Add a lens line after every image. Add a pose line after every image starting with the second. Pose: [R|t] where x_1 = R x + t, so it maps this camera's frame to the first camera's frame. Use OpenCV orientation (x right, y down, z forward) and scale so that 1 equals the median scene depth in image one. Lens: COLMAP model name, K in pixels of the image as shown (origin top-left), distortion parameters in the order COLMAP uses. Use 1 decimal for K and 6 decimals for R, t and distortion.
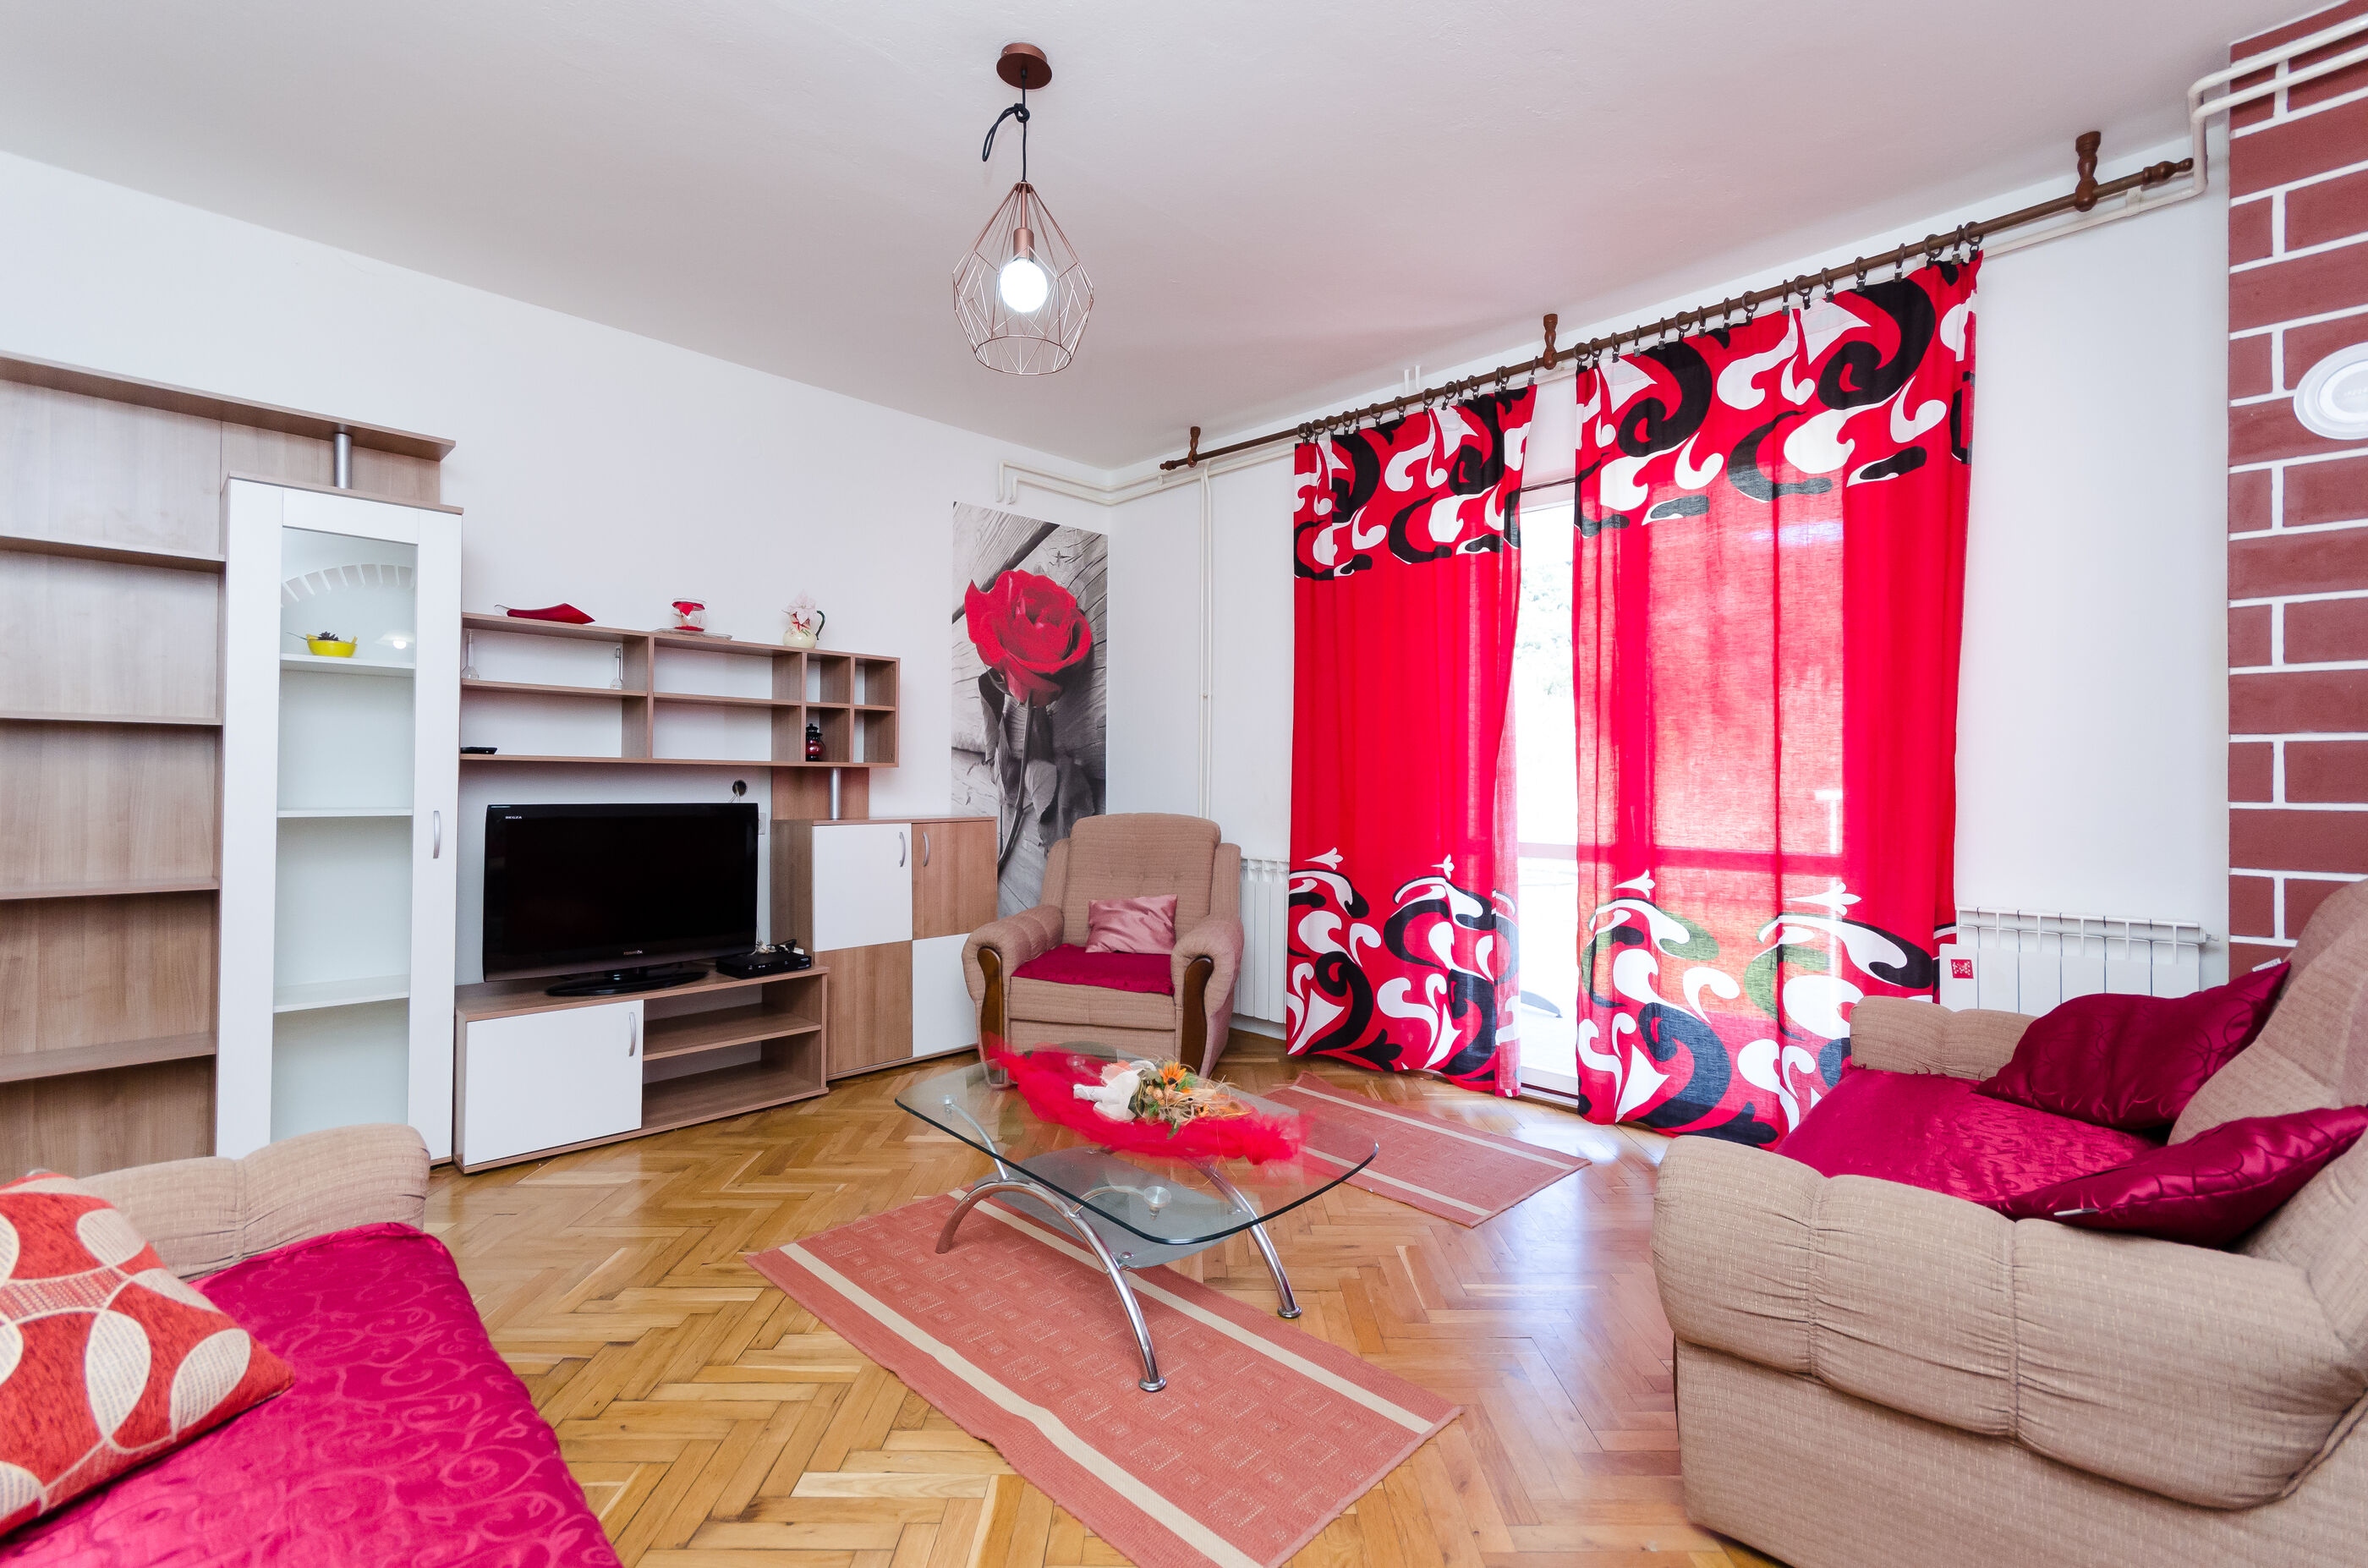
lens RADIAL K [[1045.1, 0, 1192.8], [0, 1045.1, 776.6], [0, 0, 1]] dist [0.004889, -0.000540]
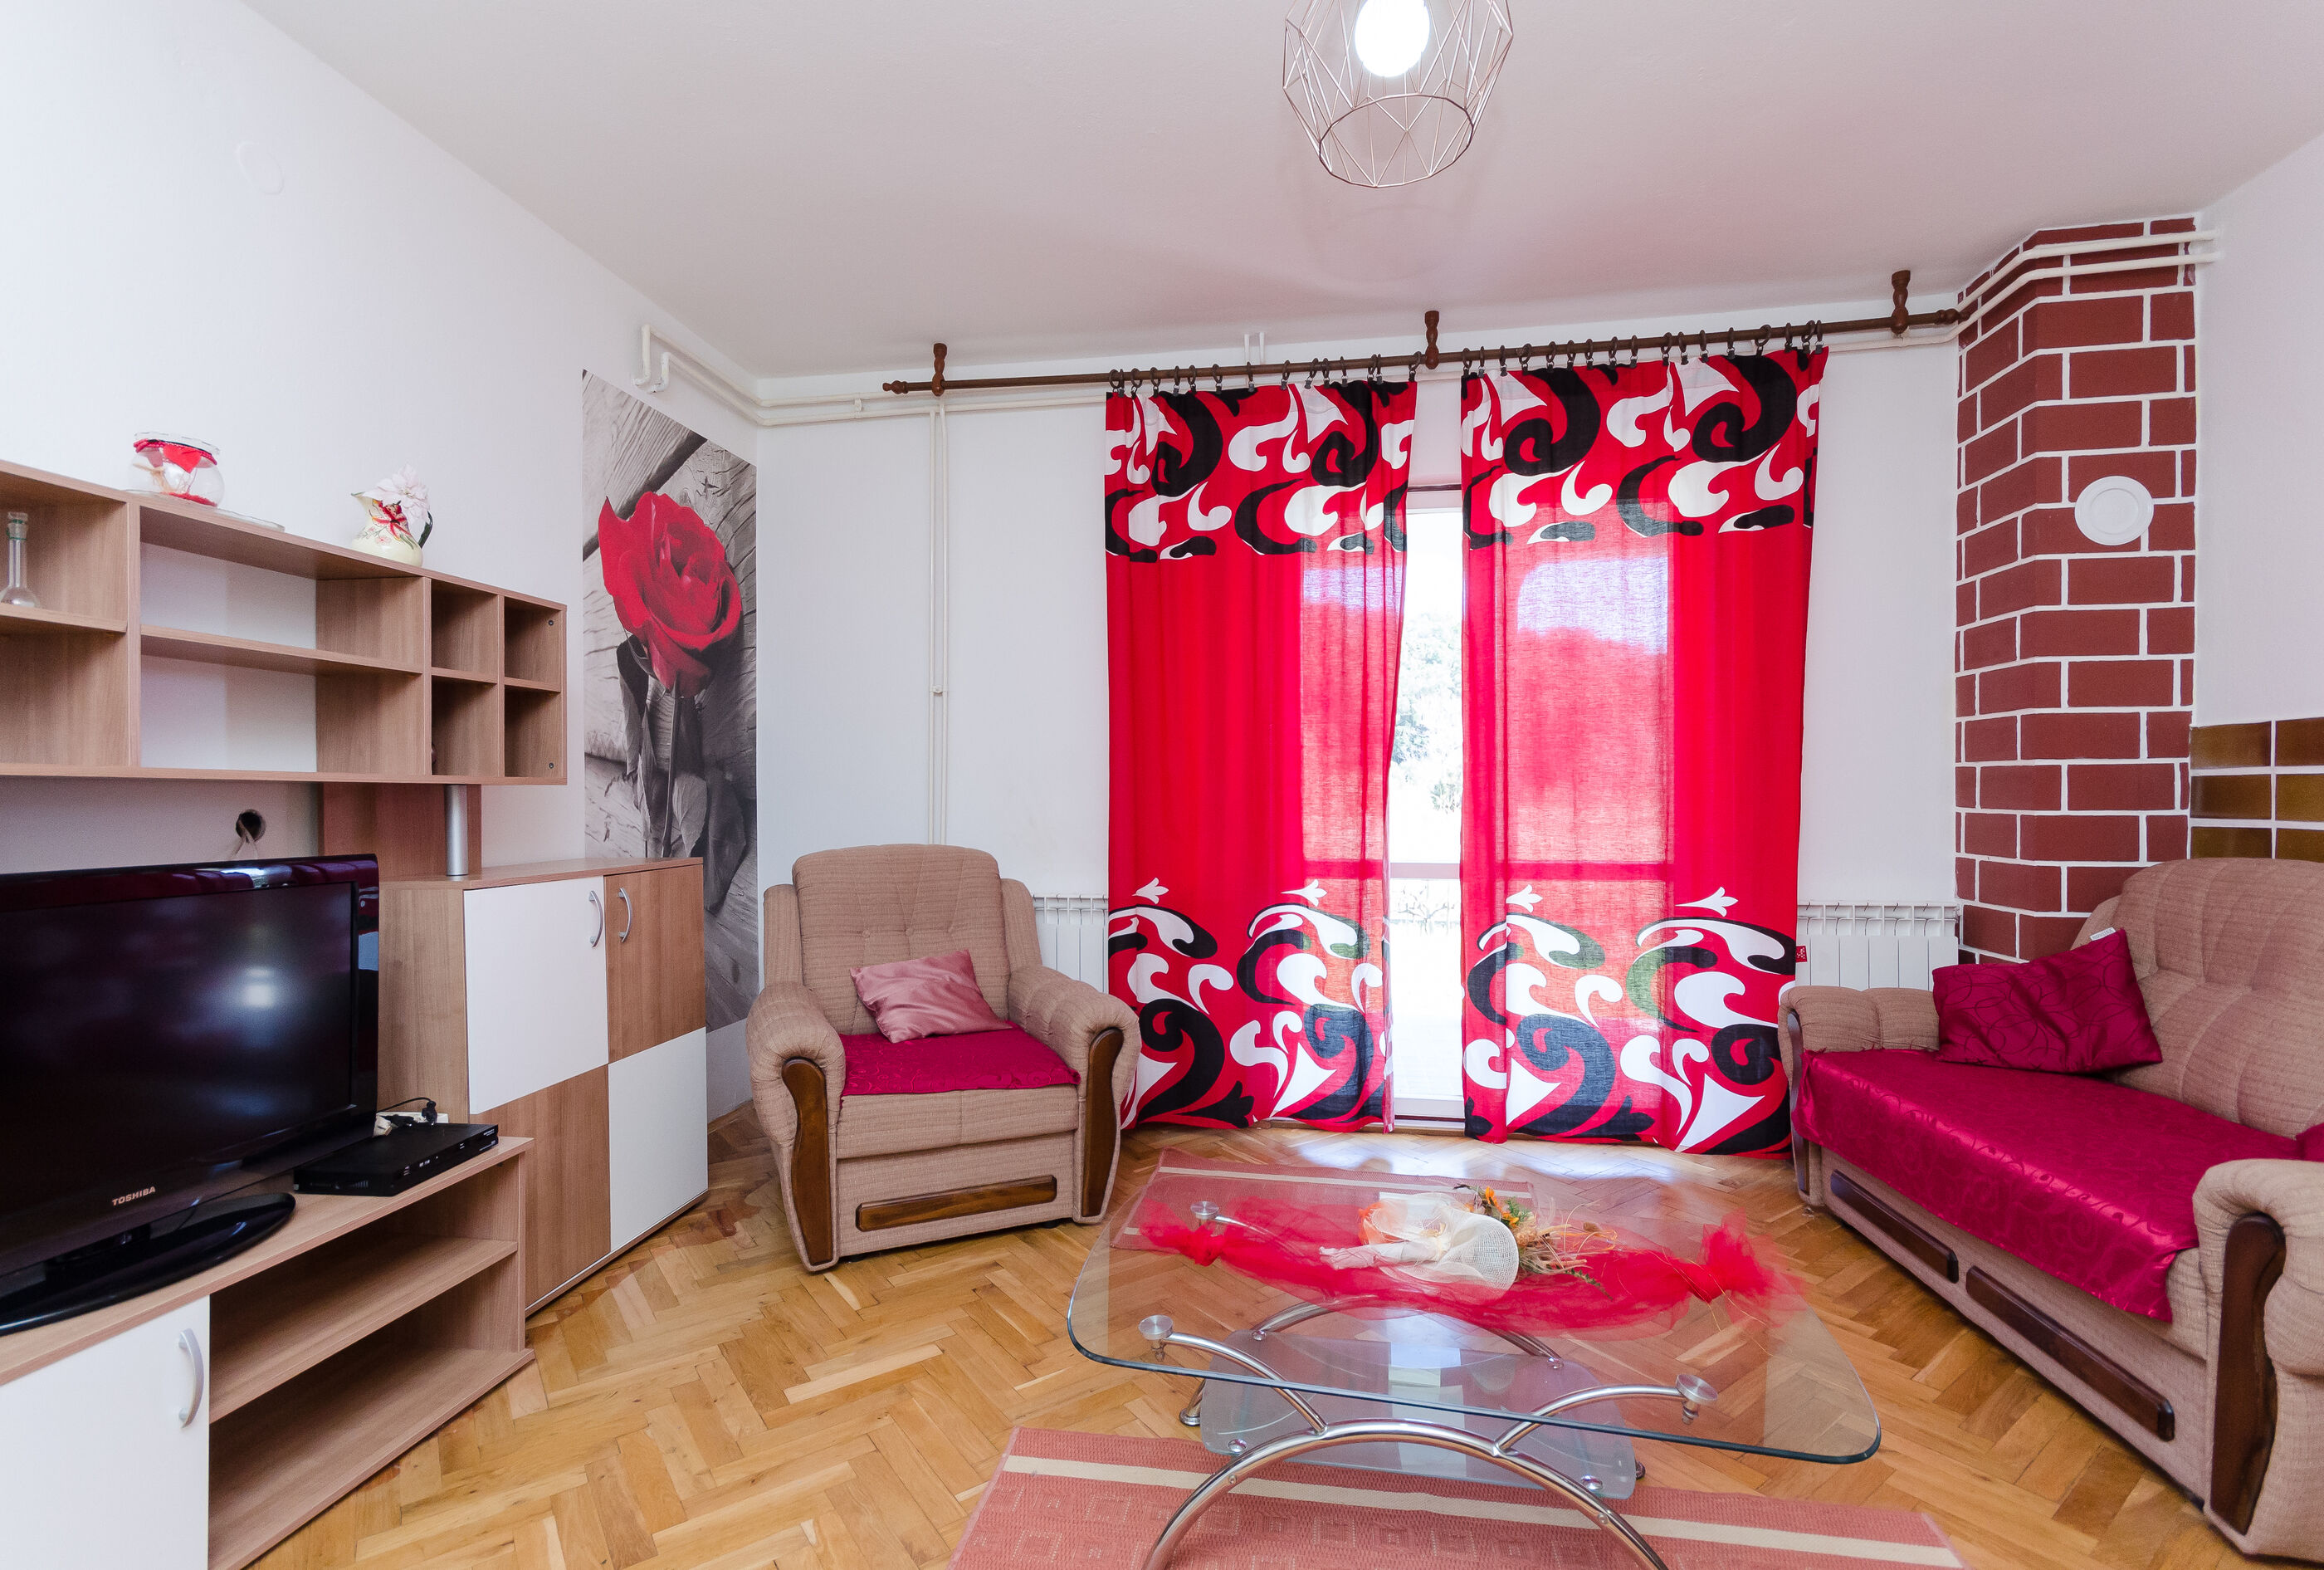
lens RADIAL K [[1068.2, 0, 1177.4], [0, 1068.2, 798.3], [0, 0, 1]] dist [0.010101, -0.004852]
pose [[0.814689, -0.009938, 0.579813, -0.375879], [0.005779, 0.999943, 0.009019, -0.004983], [-0.579870, -0.003997, 0.814699, 0.298046]]
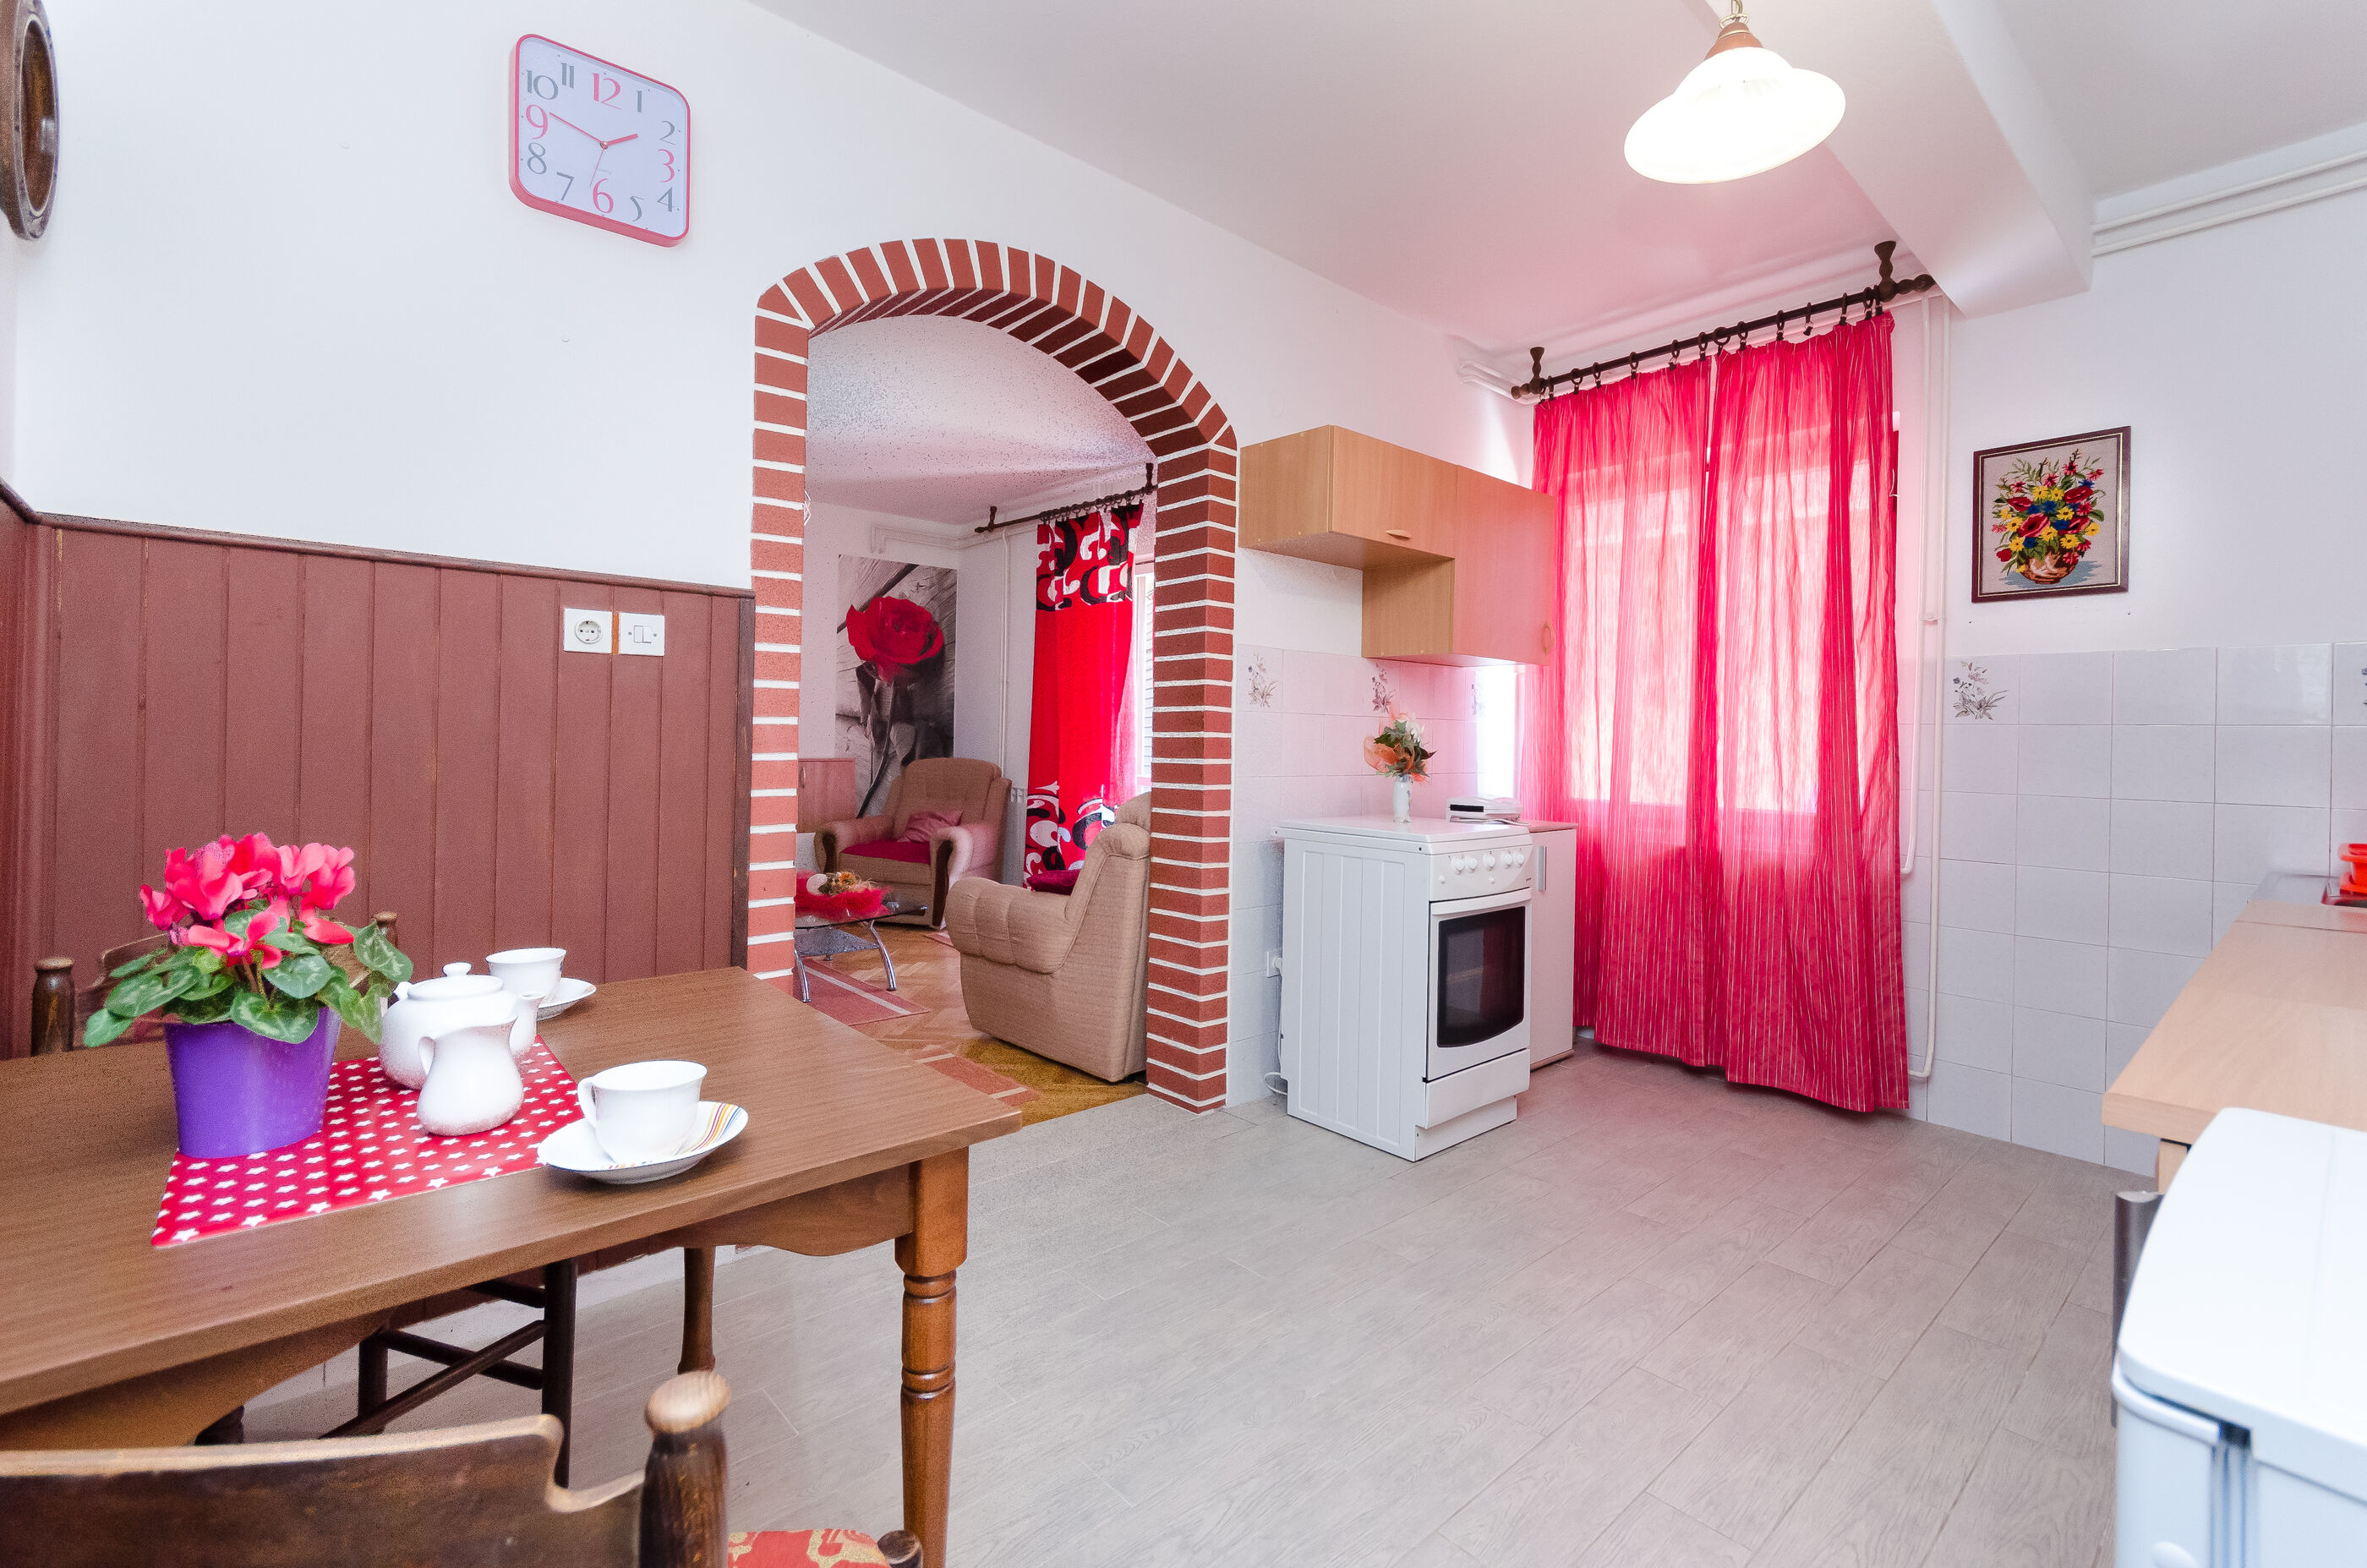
lens RADIAL K [[1044.6, 0, 1195.5], [0, 1044.6, 735.3], [0, 0, 1]] dist [0.004889, -0.000540]
pose [[0.997950, 0.013603, -0.062534, 0.470730], [-0.013674, 0.999906, -0.000718, -0.002603], [0.062518, 0.001572, 0.998043, -0.599590]]
